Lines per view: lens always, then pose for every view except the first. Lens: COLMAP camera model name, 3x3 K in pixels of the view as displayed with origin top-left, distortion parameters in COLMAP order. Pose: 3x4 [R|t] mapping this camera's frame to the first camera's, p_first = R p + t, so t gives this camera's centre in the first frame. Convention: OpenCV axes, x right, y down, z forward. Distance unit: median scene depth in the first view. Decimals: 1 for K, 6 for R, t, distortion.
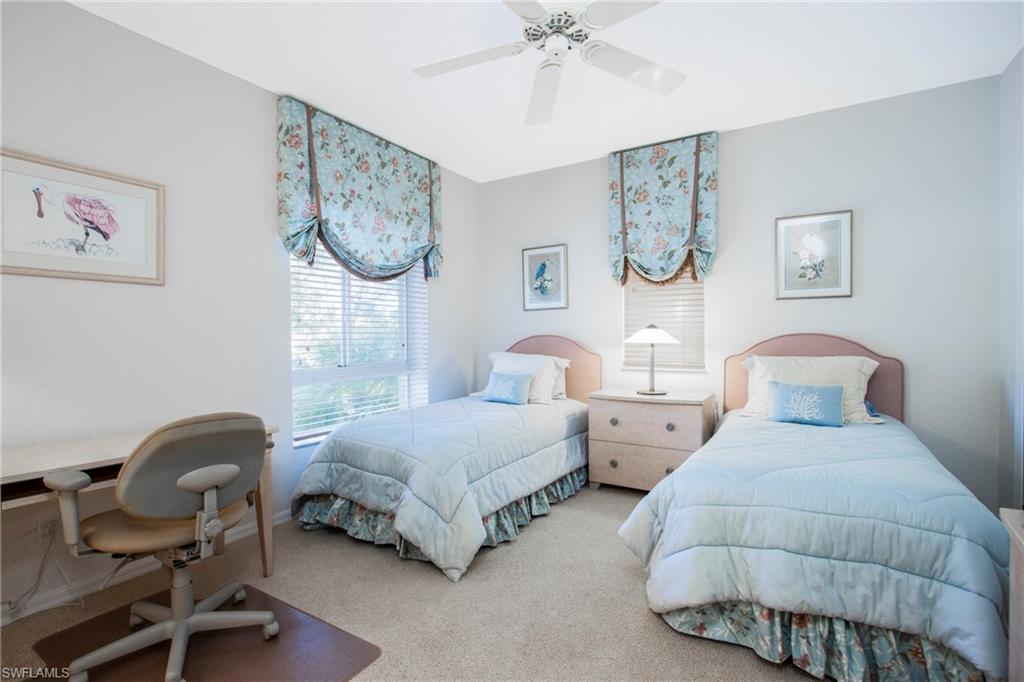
lens RADIAL K [[477.7, 0, 511.0], [0, 477.7, 339.9], [0, 0, 1]] dist [-0.012343, 0.000724]
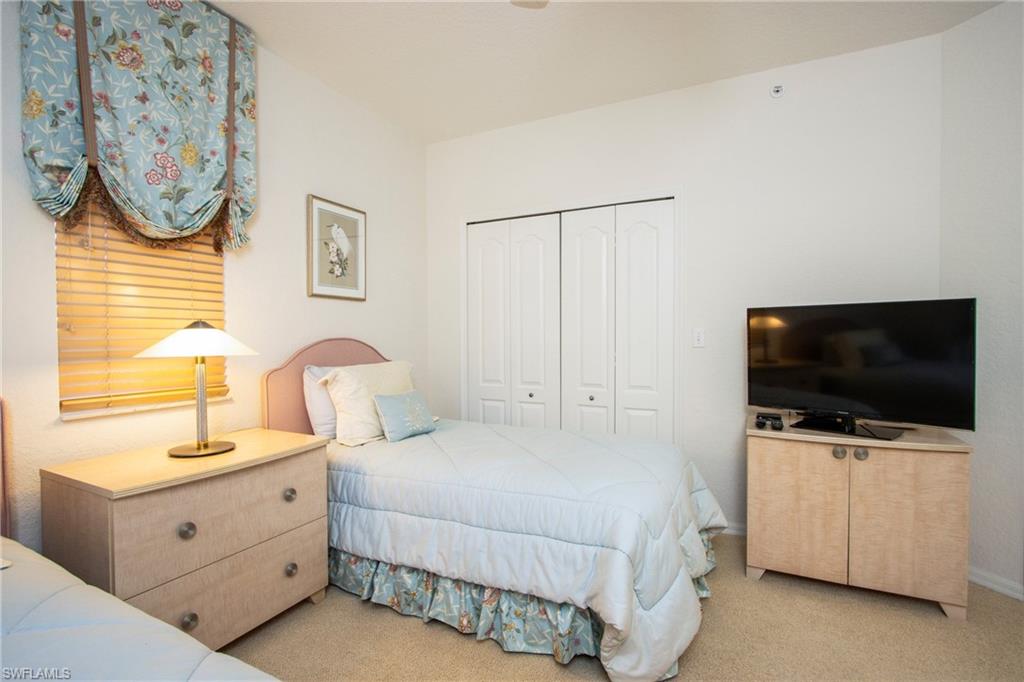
lens RADIAL K [[477.7, 0, 510.9], [0, 477.7, 339.1], [0, 0, 1]] dist [-0.012343, 0.000724]
pose [[-0.096709, -0.000881, 0.995312, -0.256729], [0.011864, 0.999928, 0.002038, -0.009331], [-0.995242, 0.012005, -0.096692, 0.701469]]
